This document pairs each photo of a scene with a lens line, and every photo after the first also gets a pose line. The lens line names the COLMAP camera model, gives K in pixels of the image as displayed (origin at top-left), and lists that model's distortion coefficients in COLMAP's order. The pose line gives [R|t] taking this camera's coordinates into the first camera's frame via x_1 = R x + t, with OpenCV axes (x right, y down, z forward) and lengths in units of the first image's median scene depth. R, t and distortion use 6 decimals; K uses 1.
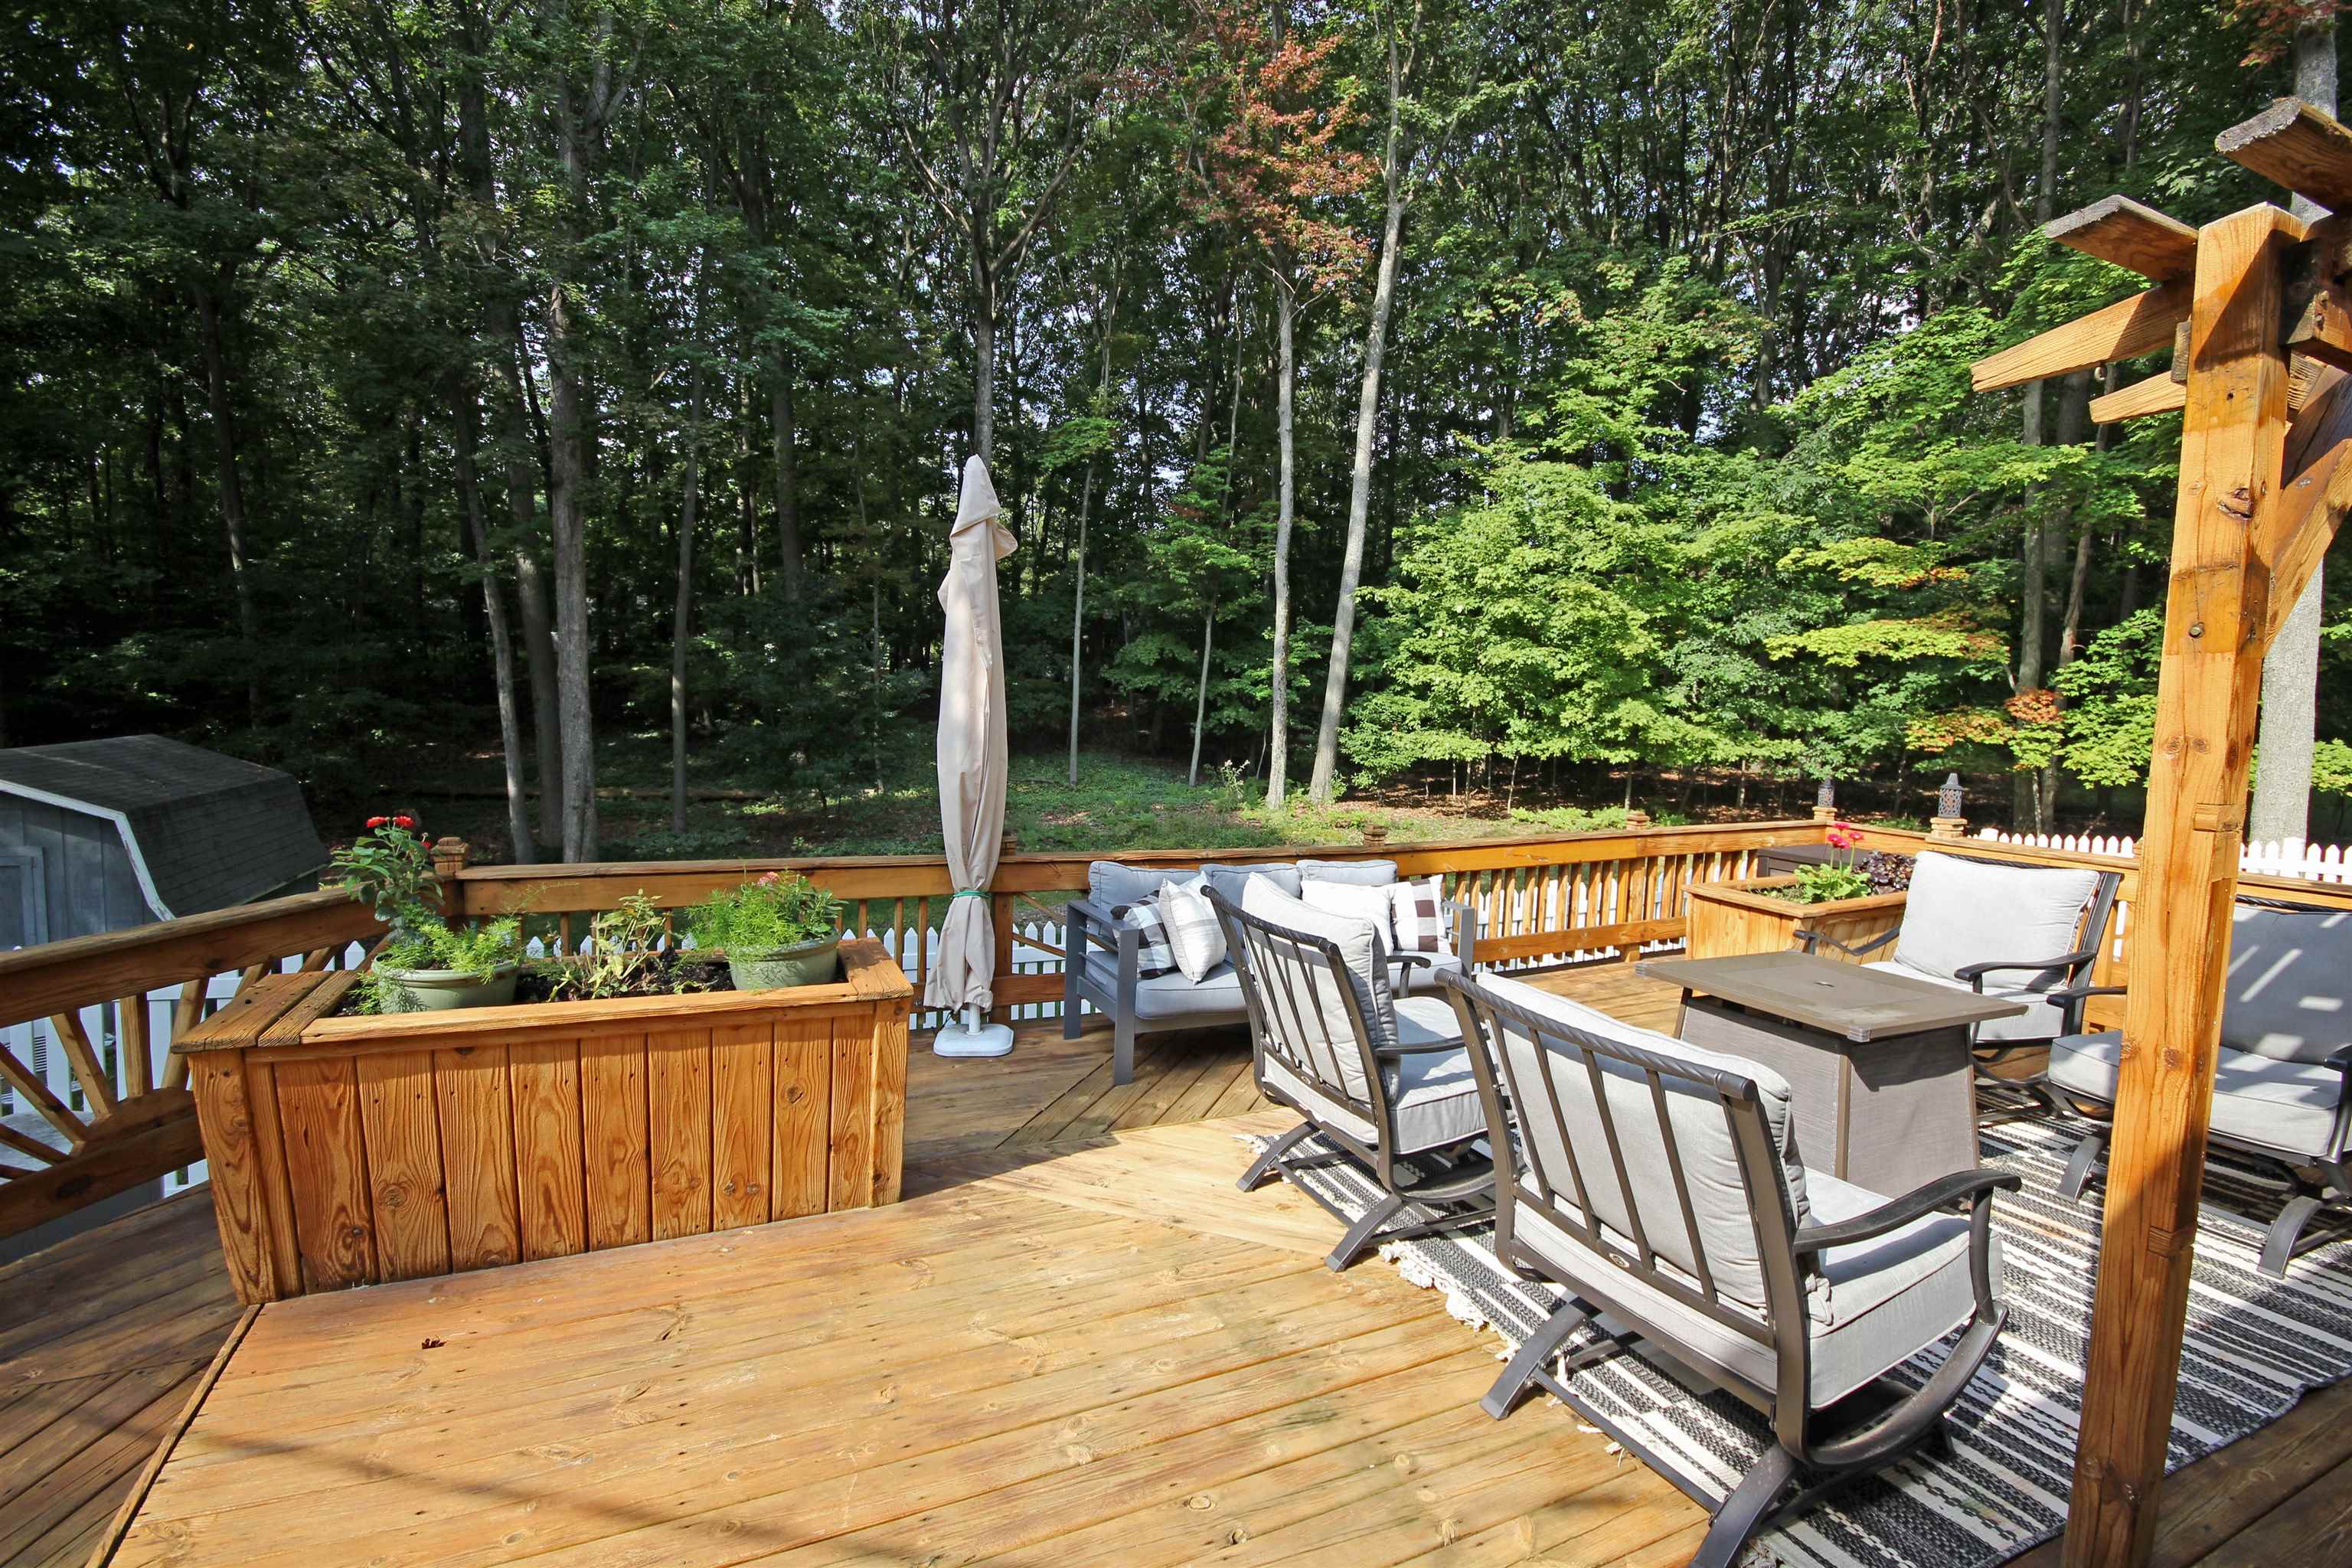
lens RADIAL K [[1098.3, 0, 1182.7], [0, 1098.3, 785.9], [0, 0, 1]] dist [0.004487, -0.005800]
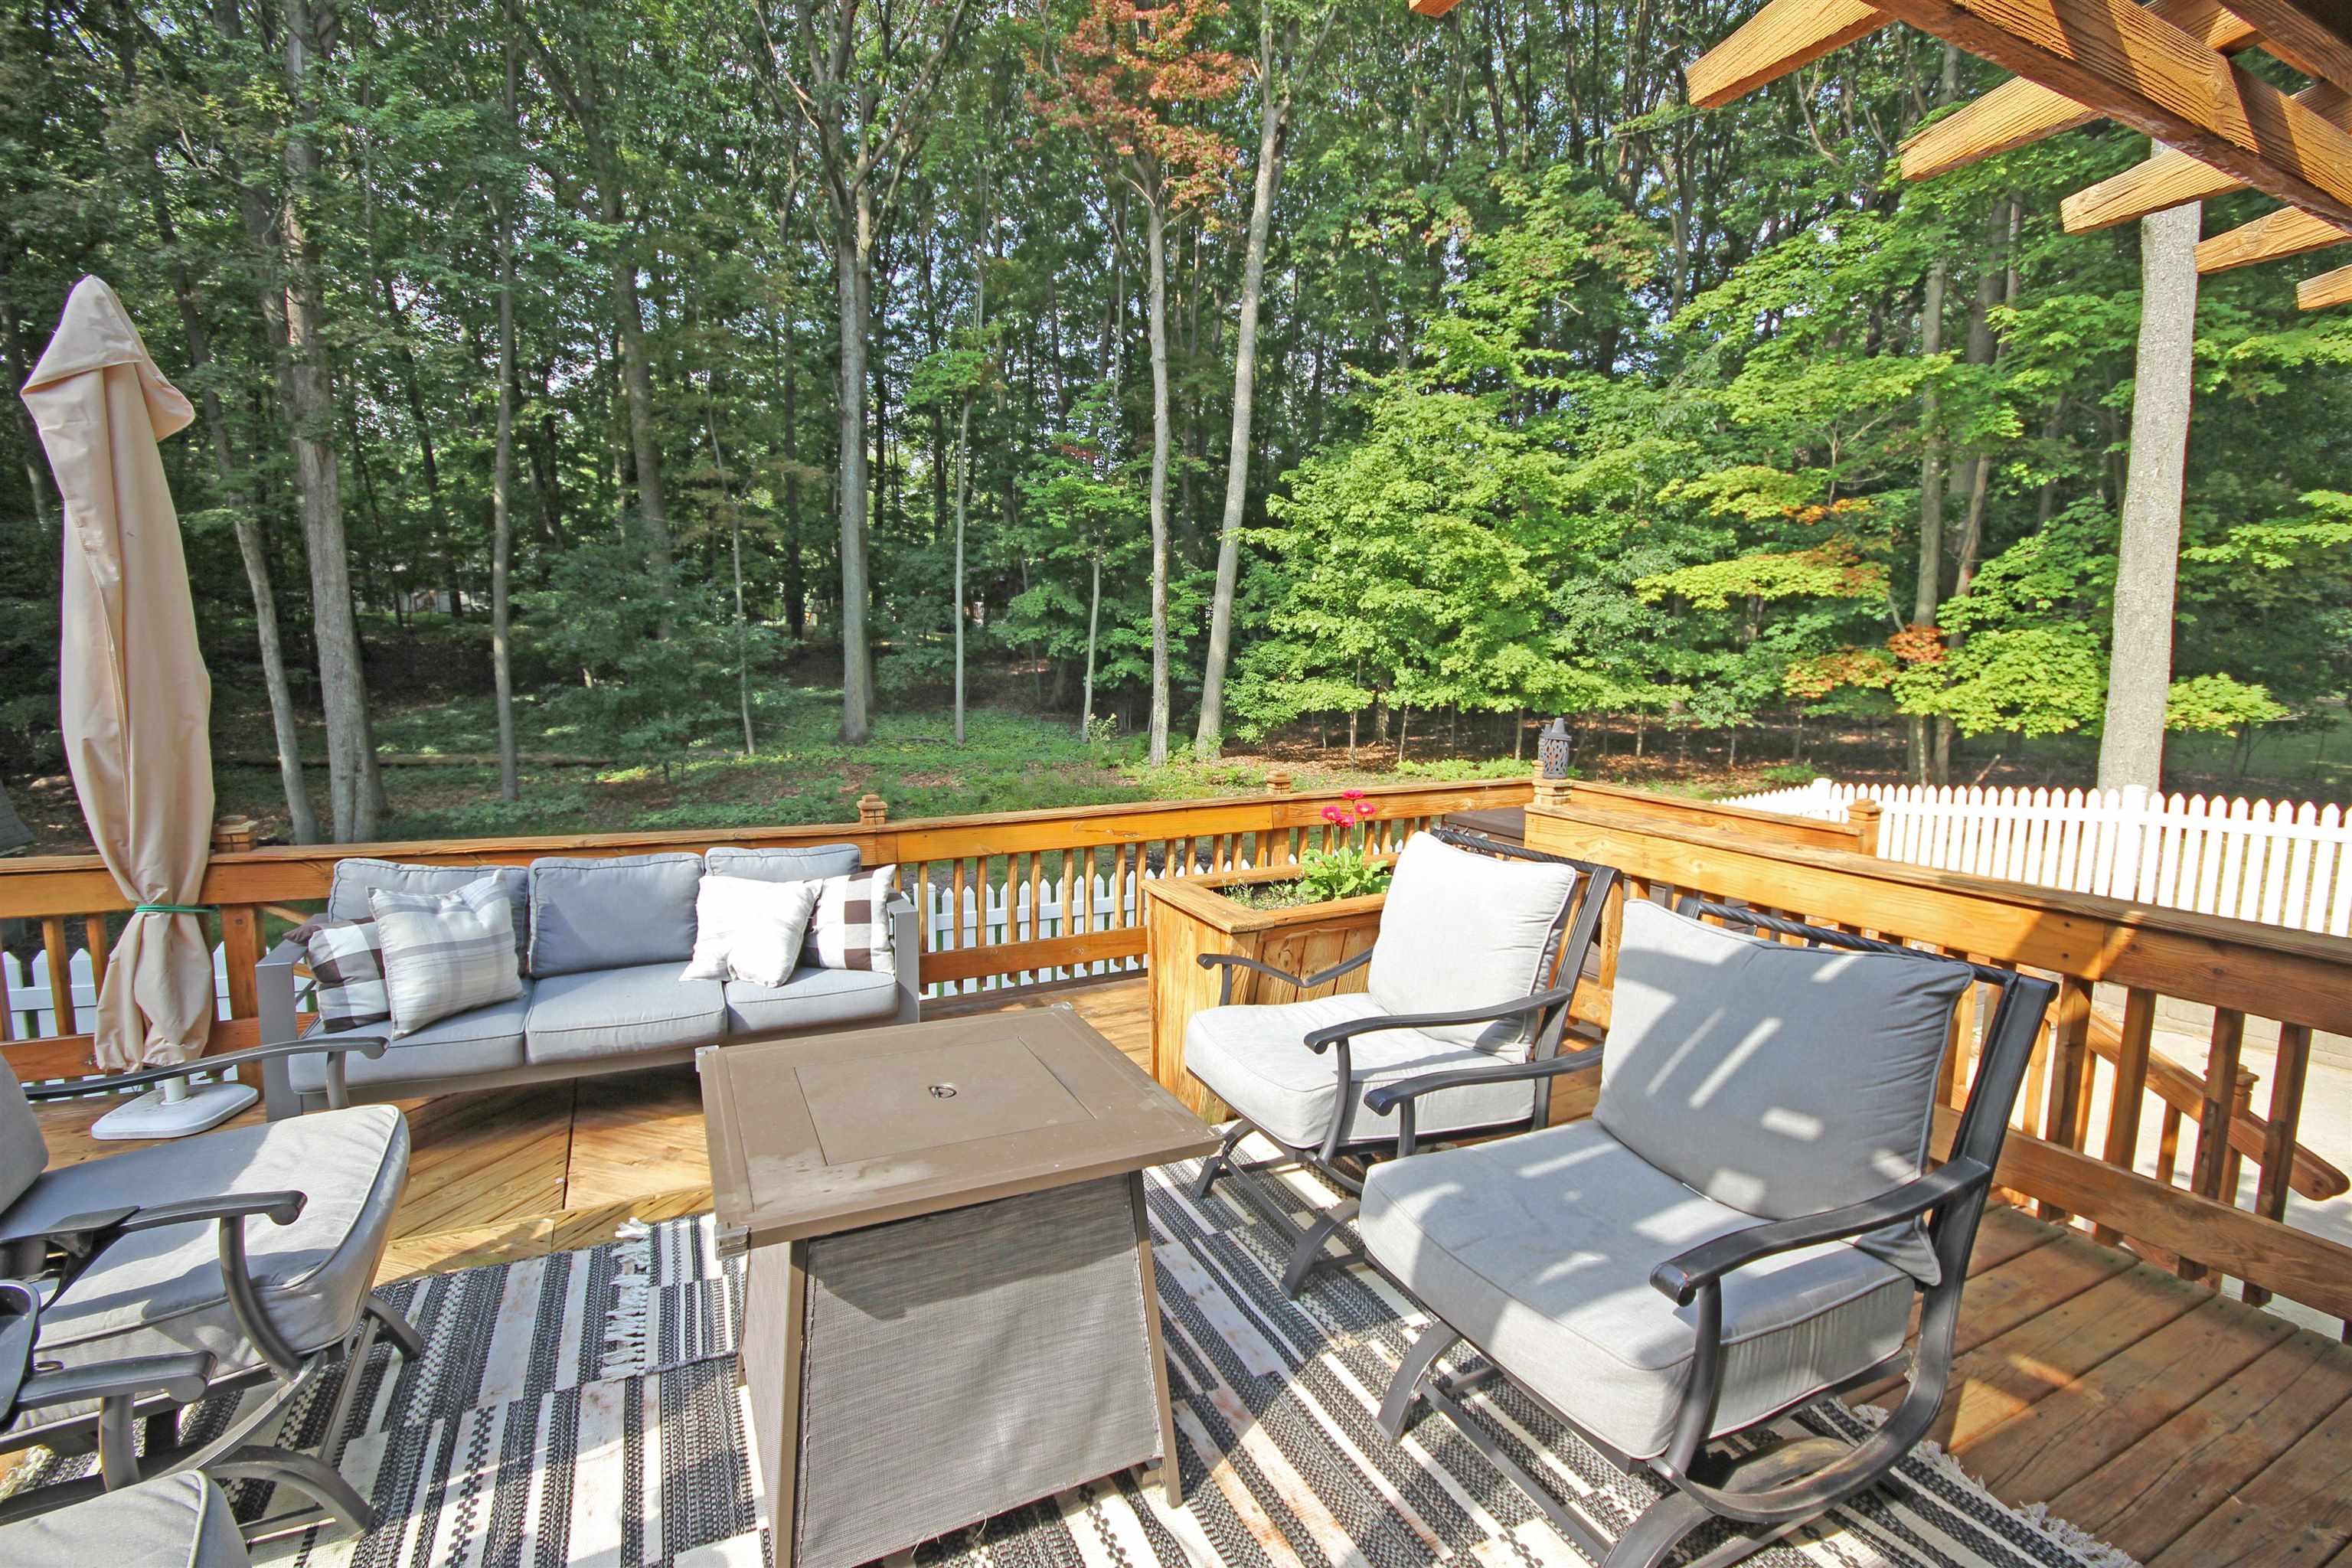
lens RADIAL K [[1098.3, 0, 1182.7], [0, 1098.3, 785.9], [0, 0, 1]] dist [0.004487, -0.005800]
pose [[0.999597, -0.015340, 0.023893, 0.097409], [0.014338, 0.999034, 0.041545, -0.000391], [-0.024507, -0.041186, 0.998851, 0.058501]]
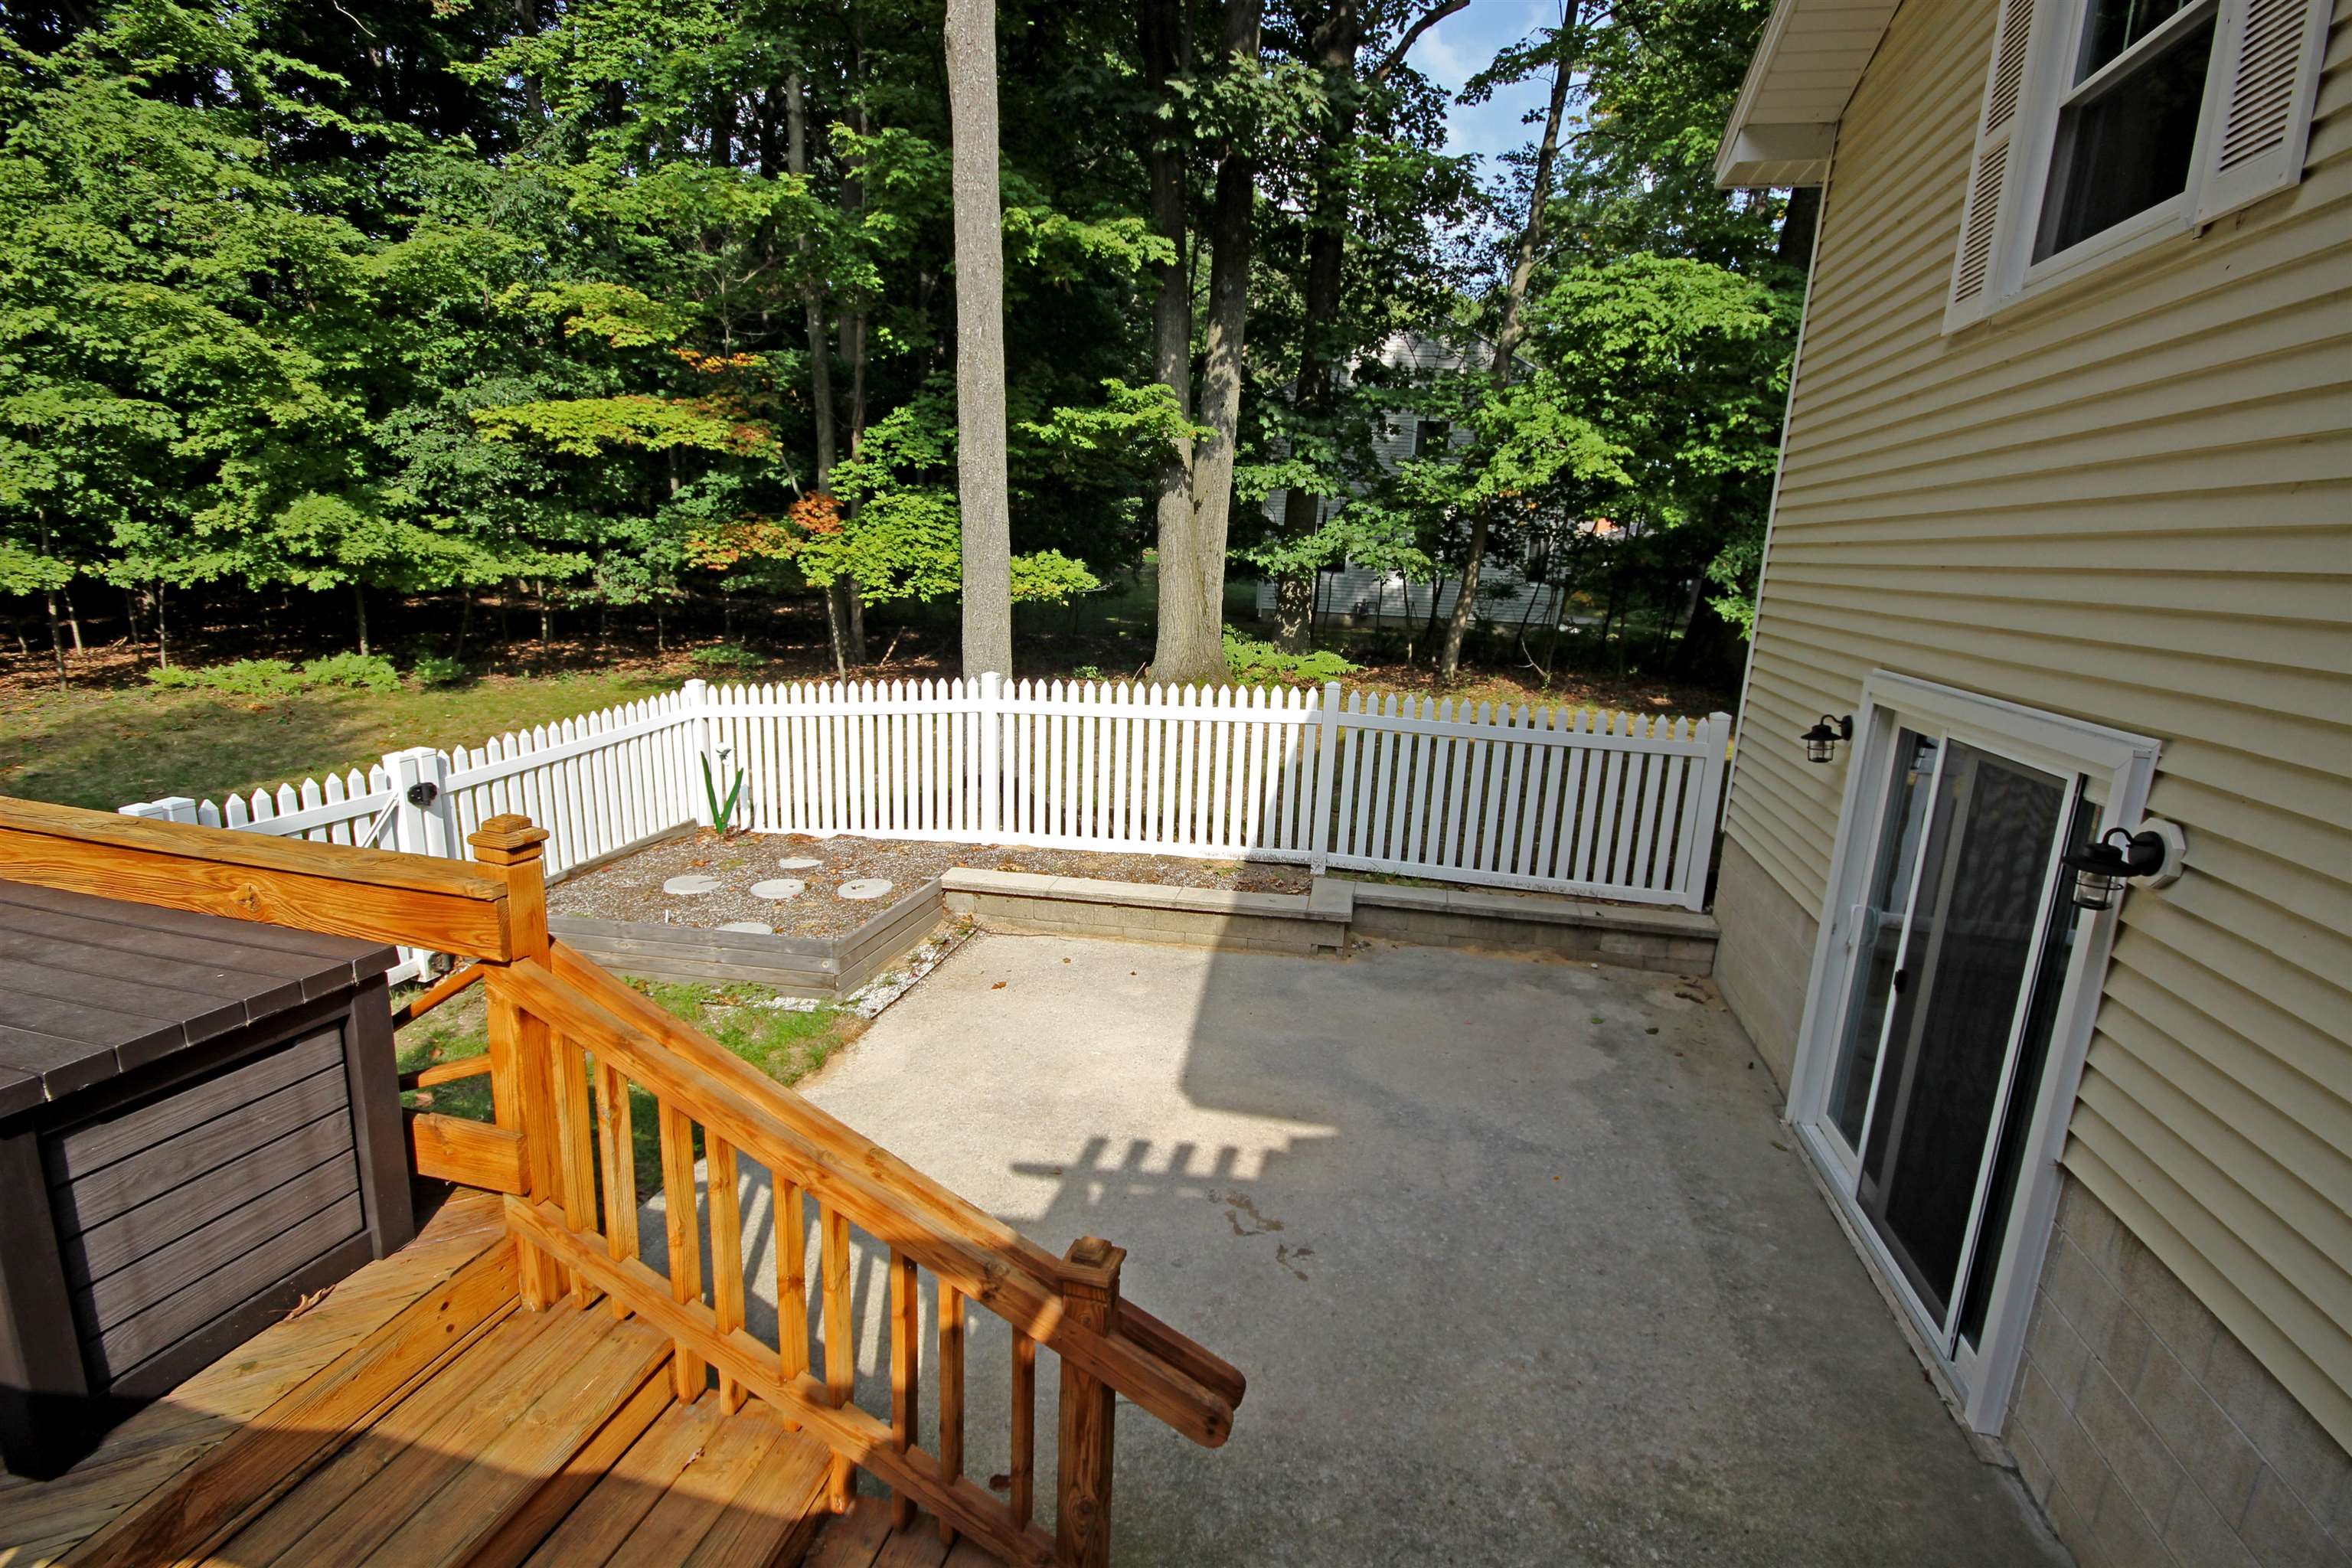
lens RADIAL K [[1128.2, 0, 1190.9], [0, 1128.2, 789.4], [0, 0, 1]] dist [0.001245, -0.007020]
pose [[0.621692, -0.163333, 0.766043, 0.179792], [0.036786, 0.983026, 0.179743, -0.005217], [-0.782398, -0.083565, 0.617147, 0.144397]]
